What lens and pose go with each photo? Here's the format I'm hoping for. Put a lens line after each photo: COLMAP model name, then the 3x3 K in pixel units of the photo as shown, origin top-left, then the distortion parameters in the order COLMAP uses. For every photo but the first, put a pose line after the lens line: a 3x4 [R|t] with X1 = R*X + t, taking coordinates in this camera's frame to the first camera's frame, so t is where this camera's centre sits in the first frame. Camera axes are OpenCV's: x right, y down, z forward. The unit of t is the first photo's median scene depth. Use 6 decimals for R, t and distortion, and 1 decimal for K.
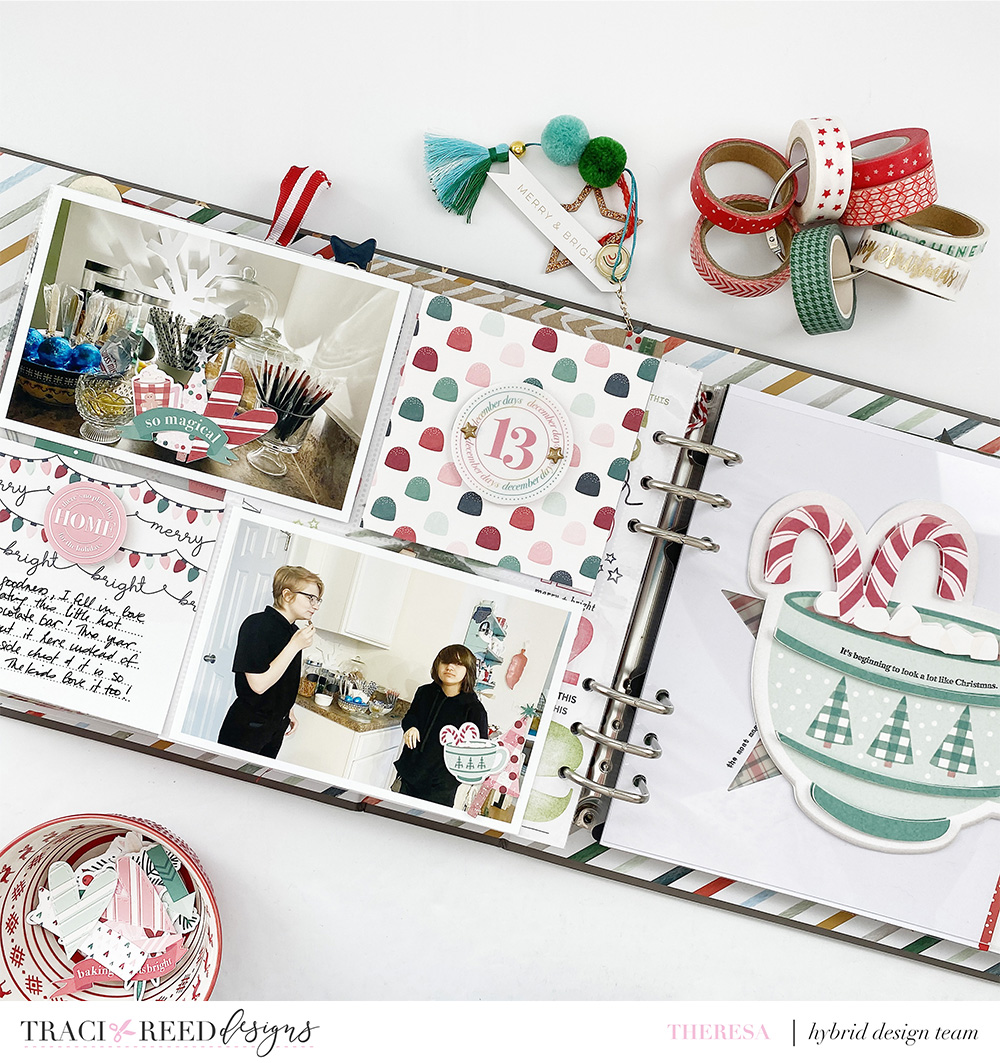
lens RADIAL K [[915.3, 0, 500.0], [0, 915.3, 531.5], [0, 0, 1]] dist [0.005987, -0.022893]
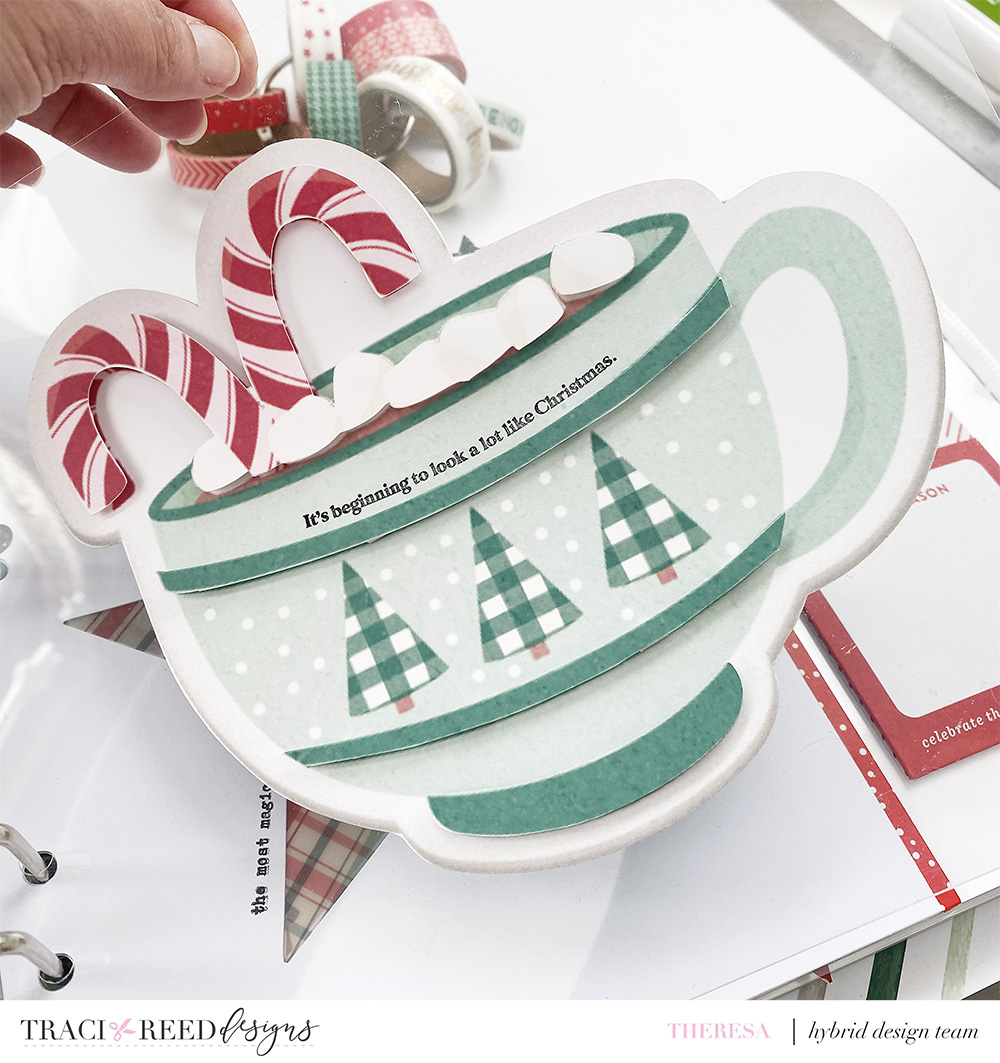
lens RADIAL K [[941.9, 0, 453.2], [0, 941.9, 511.1], [0, 0, 1]] dist [-0.013961, -0.014731]
pose [[0.757682, -0.648031, -0.077291, 0.465933], [0.631733, 0.757991, -0.162366, 0.248203], [0.163804, 0.074194, 0.983699, 0.536325]]
